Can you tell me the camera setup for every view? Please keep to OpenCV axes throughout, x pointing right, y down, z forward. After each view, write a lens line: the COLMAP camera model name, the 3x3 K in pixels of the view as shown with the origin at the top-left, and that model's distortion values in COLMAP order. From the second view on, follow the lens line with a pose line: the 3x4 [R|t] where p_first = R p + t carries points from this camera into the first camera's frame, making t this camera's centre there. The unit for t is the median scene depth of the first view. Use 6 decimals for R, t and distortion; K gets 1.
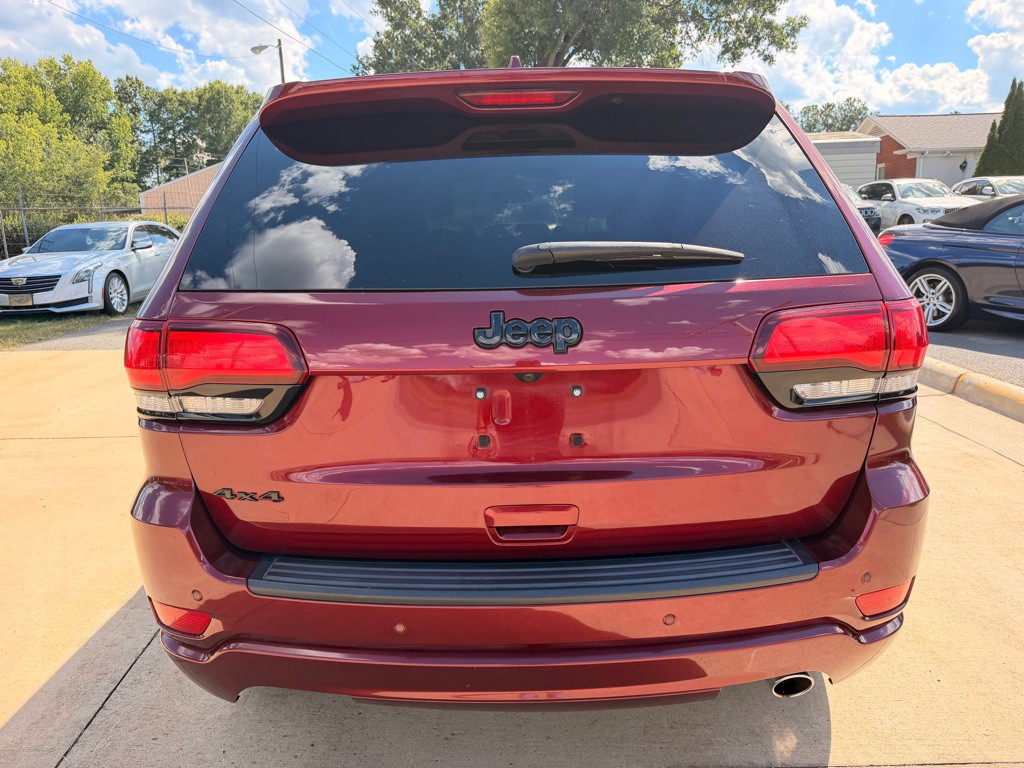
lens RADIAL K [[727.3, 0, 513.4], [0, 727.3, 381.6], [0, 0, 1]] dist [0.009468, -0.020442]
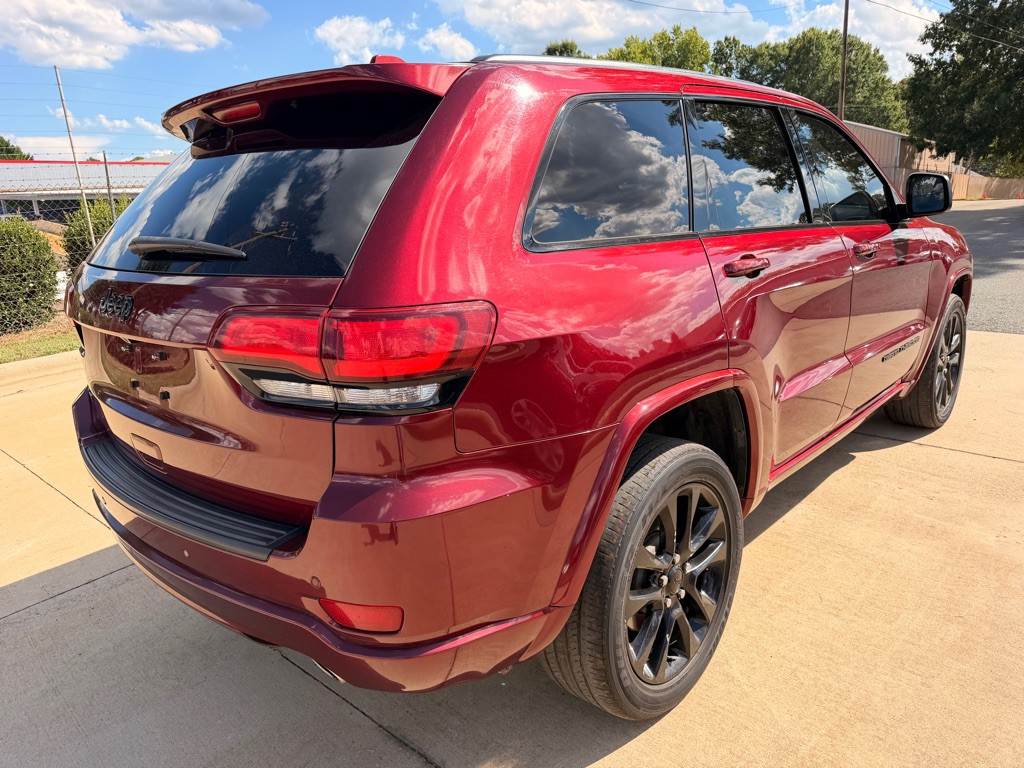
lens RADIAL K [[727.3, 0, 514.8], [0, 727.3, 389.8], [0, 0, 1]] dist [0.009468, -0.020442]
pose [[0.733309, 0.164040, -0.659810, 0.102865], [-0.116587, 0.986422, 0.115667, -0.011018], [0.669825, -0.007894, 0.742477, 0.035116]]
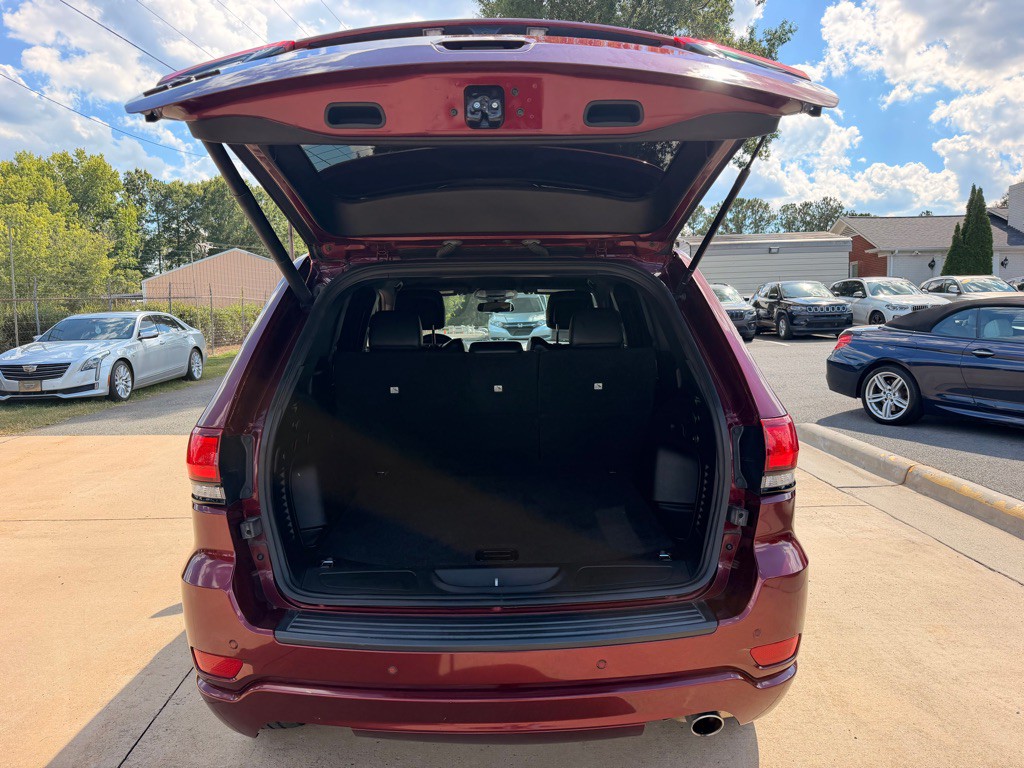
lens RADIAL K [[727.3, 0, 509.8], [0, 727.3, 377.4], [0, 0, 1]] dist [0.009468, -0.020442]
pose [[0.999936, 0.008810, 0.007117, 0.002860], [-0.007878, 0.992525, -0.121789, -0.001426], [-0.008137, 0.121725, 0.992530, -0.025959]]
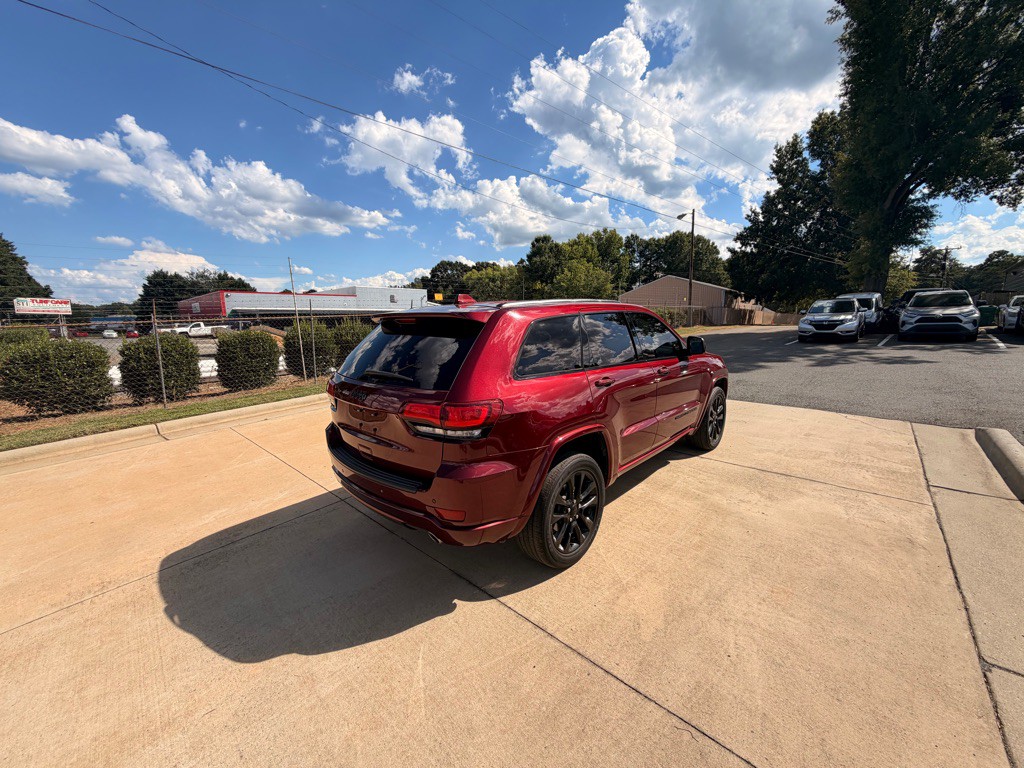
lens RADIAL K [[412.4, 0, 512.9], [0, 412.4, 380.8], [0, 0, 1]] dist [-0.006238, 0.002336]
pose [[0.727991, 0.115889, -0.675721, 0.133881], [-0.141168, 0.989828, 0.017671, -0.019633], [0.670895, 0.082526, 0.736946, 0.001614]]
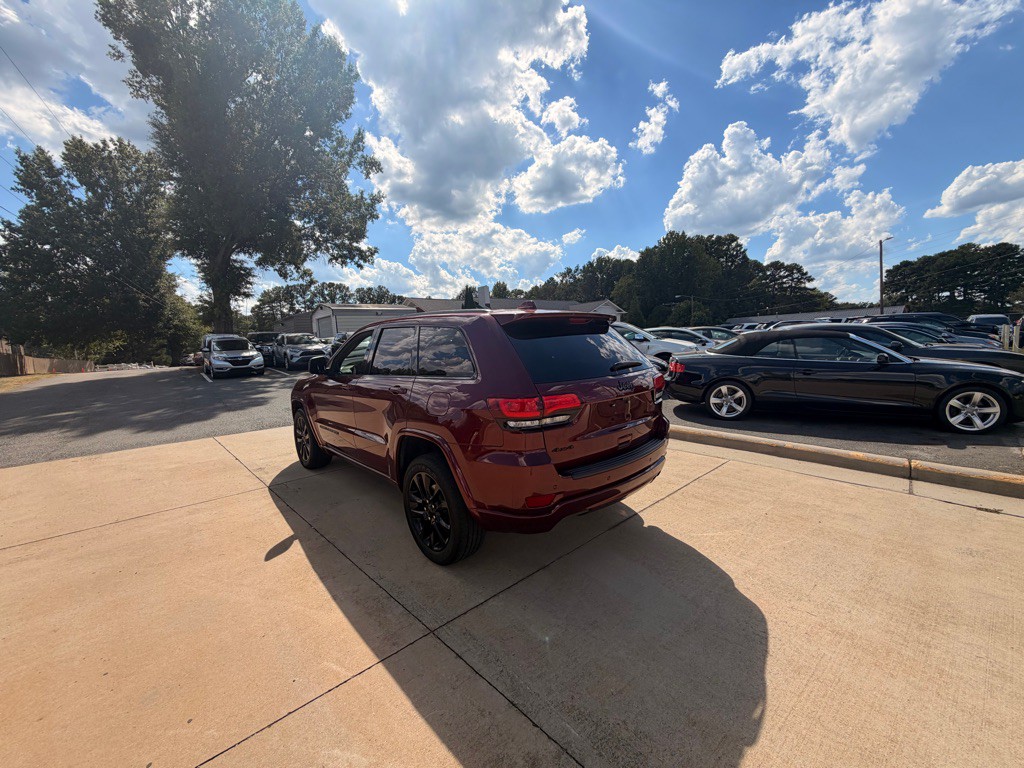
lens RADIAL K [[412.4, 0, 509.0], [0, 412.4, 381.8], [0, 0, 1]] dist [-0.006238, 0.002336]
pose [[0.742829, -0.070489, 0.665760, -0.128427], [0.159330, 0.984483, -0.073540, -0.001873], [-0.650246, 0.160703, 0.742533, -0.012188]]
